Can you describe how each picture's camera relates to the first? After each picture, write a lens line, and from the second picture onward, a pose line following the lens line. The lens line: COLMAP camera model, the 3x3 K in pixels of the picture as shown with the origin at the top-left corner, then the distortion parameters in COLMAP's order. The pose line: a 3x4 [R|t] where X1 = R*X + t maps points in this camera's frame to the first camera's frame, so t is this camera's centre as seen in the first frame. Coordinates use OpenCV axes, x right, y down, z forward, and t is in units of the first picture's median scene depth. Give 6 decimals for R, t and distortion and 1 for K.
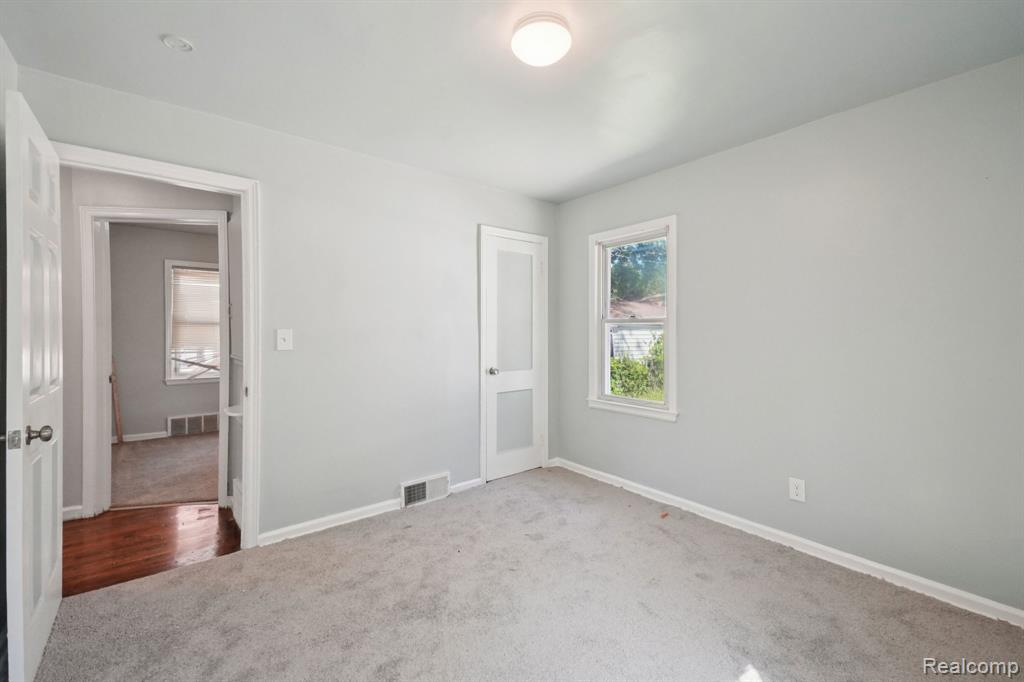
lens RADIAL K [[428.7, 0, 511.9], [0, 428.7, 329.5], [0, 0, 1]] dist [0.001431, 0.000112]
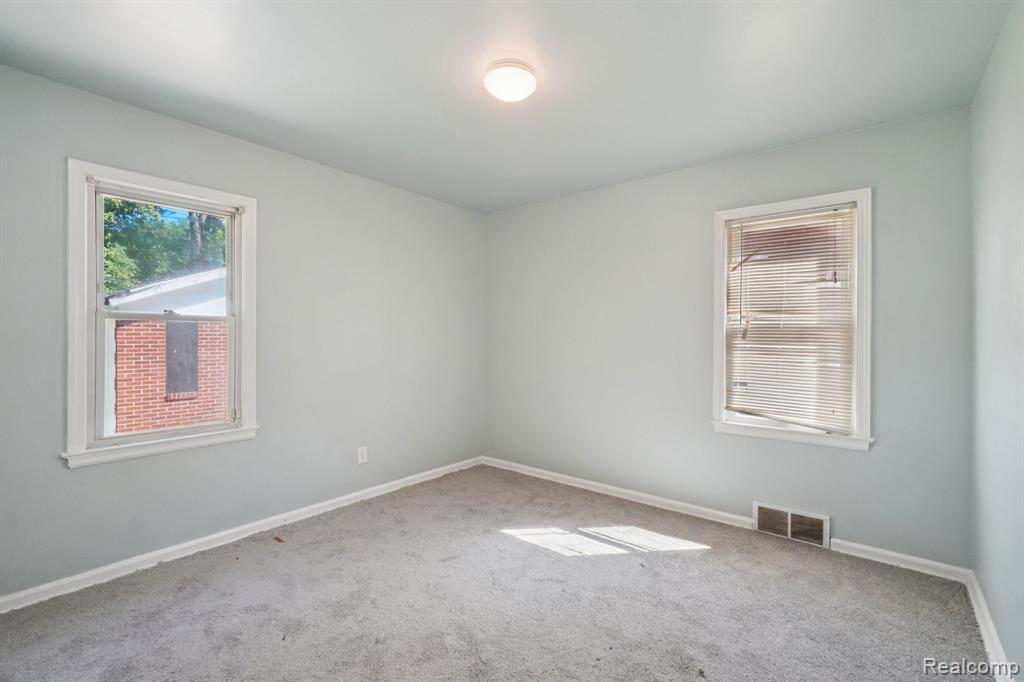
lens RADIAL K [[447.3, 0, 513.7], [0, 447.3, 335.5], [0, 0, 1]] dist [-0.000299, 0.000419]
pose [[-0.220083, -0.008686, 0.975442, -0.708634], [-0.016531, 0.999850, 0.005173, -0.006595], [-0.975341, -0.014986, -0.220194, 0.786809]]
